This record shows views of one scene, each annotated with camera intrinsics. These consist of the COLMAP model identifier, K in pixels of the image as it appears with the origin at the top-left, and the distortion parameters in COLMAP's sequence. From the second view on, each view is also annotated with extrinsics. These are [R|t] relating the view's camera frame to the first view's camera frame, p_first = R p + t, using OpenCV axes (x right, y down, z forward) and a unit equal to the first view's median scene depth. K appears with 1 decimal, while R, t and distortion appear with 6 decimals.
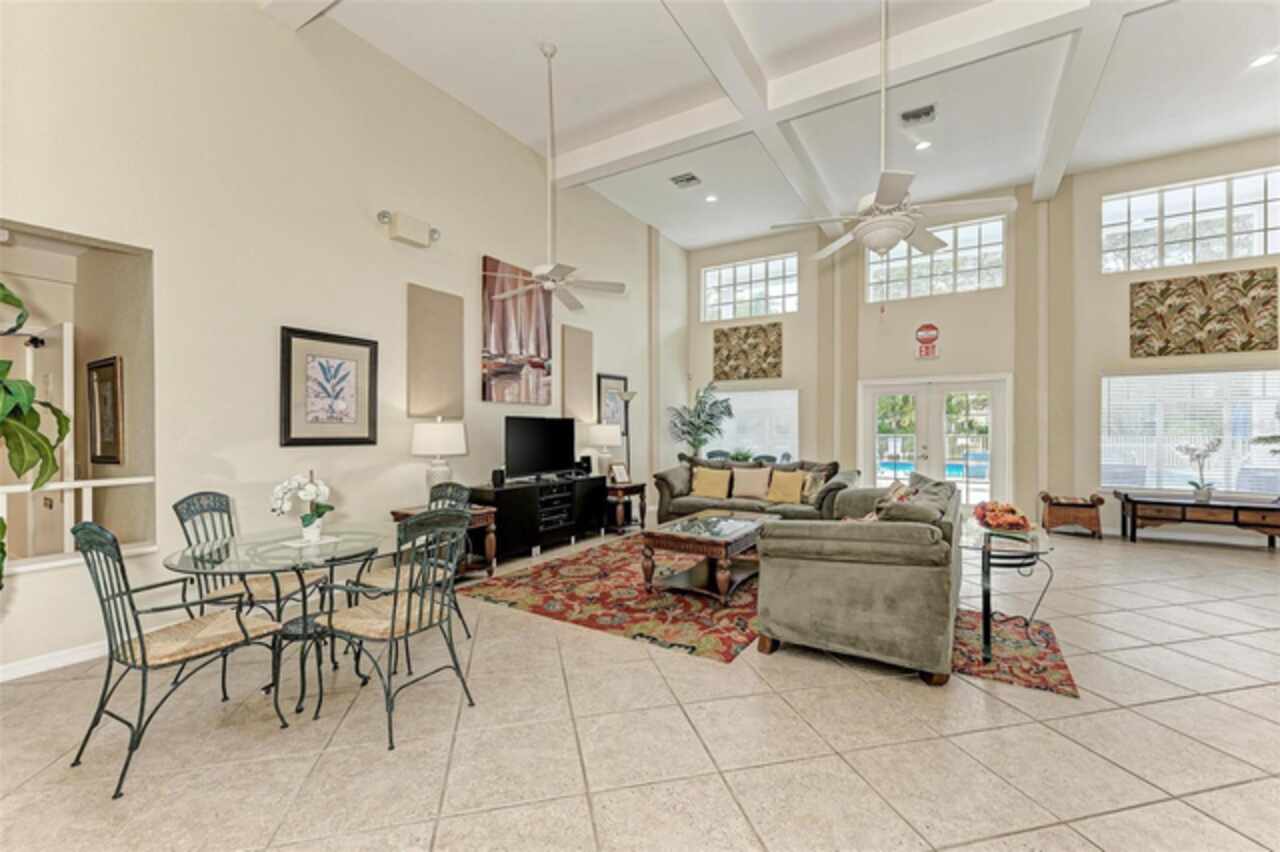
lens RADIAL K [[539.5, 0, 640.9], [0, 539.5, 427.8], [0, 0, 1]] dist [0.001586, -0.000123]
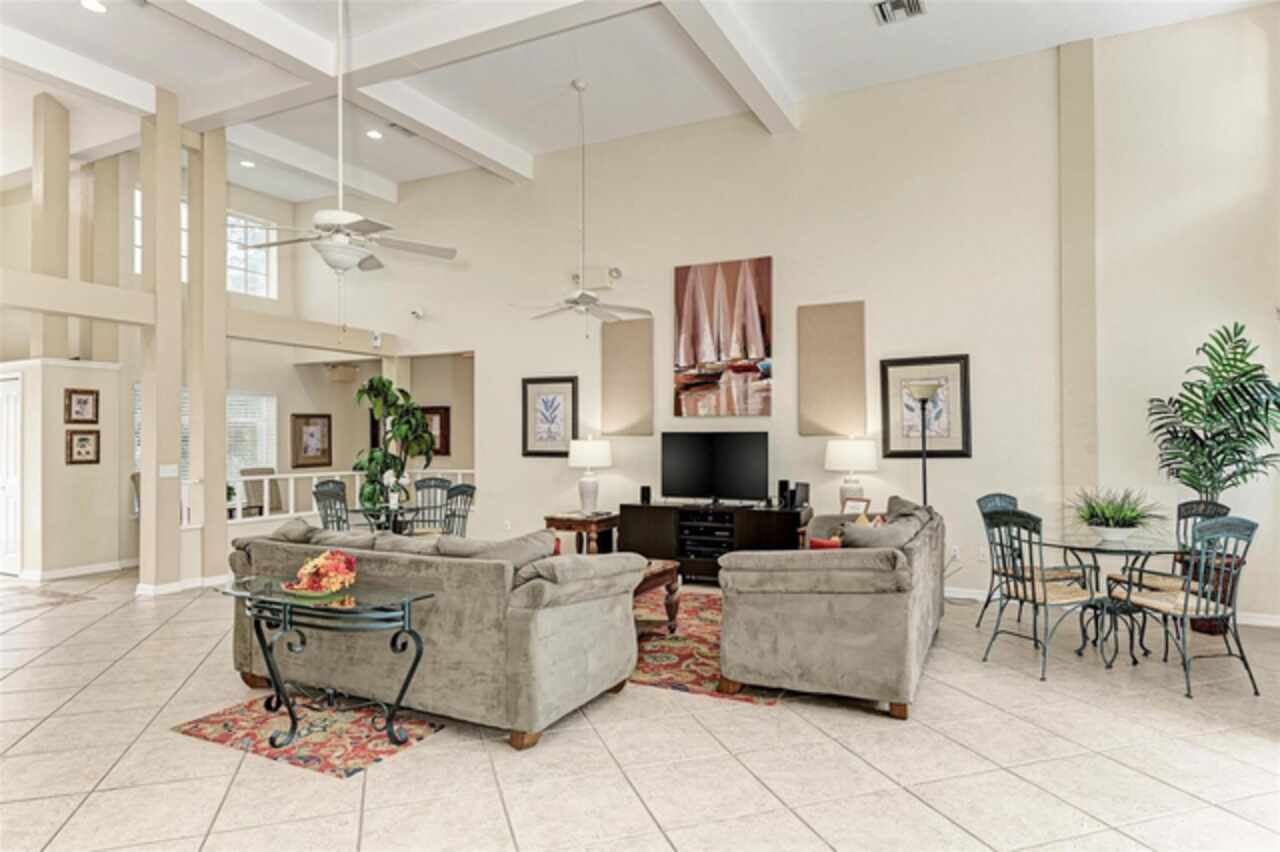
lens RADIAL K [[766.4, 0, 640.9], [0, 766.4, 430.0], [0, 0, 1]] dist [0.009830, 0.001651]
pose [[0.059517, -0.005884, -0.998210, 1.072351], [0.009110, 0.999944, -0.005352, -0.017712], [0.998186, -0.008775, 0.059567, 0.838209]]
